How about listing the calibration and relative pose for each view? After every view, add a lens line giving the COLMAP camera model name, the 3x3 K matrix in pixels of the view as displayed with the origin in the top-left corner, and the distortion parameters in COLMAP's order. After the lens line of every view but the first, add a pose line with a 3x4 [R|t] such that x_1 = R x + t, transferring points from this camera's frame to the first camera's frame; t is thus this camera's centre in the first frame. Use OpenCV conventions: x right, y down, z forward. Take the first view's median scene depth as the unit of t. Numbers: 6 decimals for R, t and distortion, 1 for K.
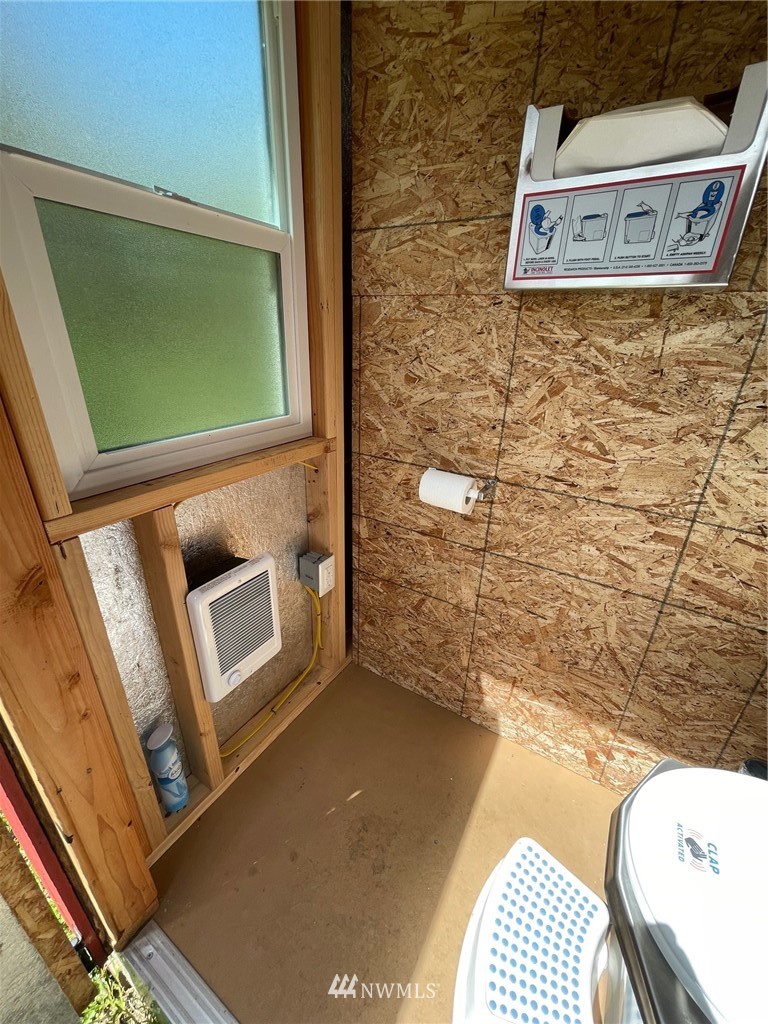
lens RADIAL K [[410.1, 0, 388.8], [0, 410.1, 512.7], [0, 0, 1]] dist [-0.005876, 0.000223]
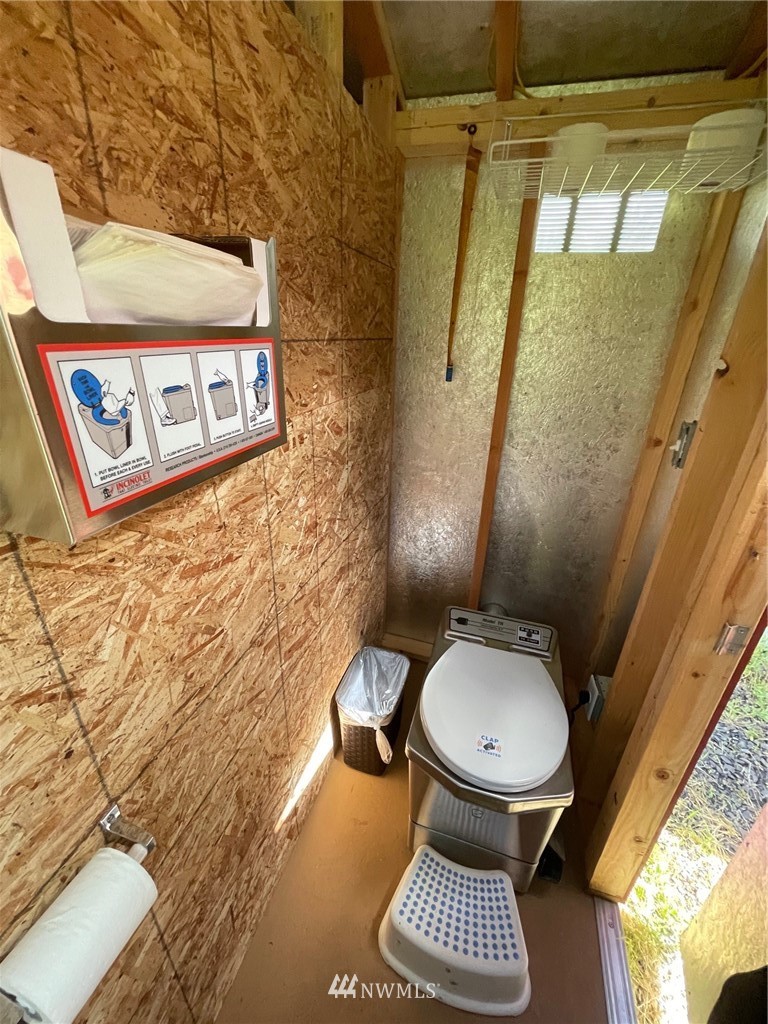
lens RADIAL K [[410.1, 0, 388.4], [0, 410.1, 508.3], [0, 0, 1]] dist [-0.005876, 0.000223]
pose [[-0.257925, -0.424403, 0.867961, -0.156887], [0.336138, 0.802817, 0.492438, -0.685095], [-0.905807, 0.418767, -0.064409, 0.731385]]
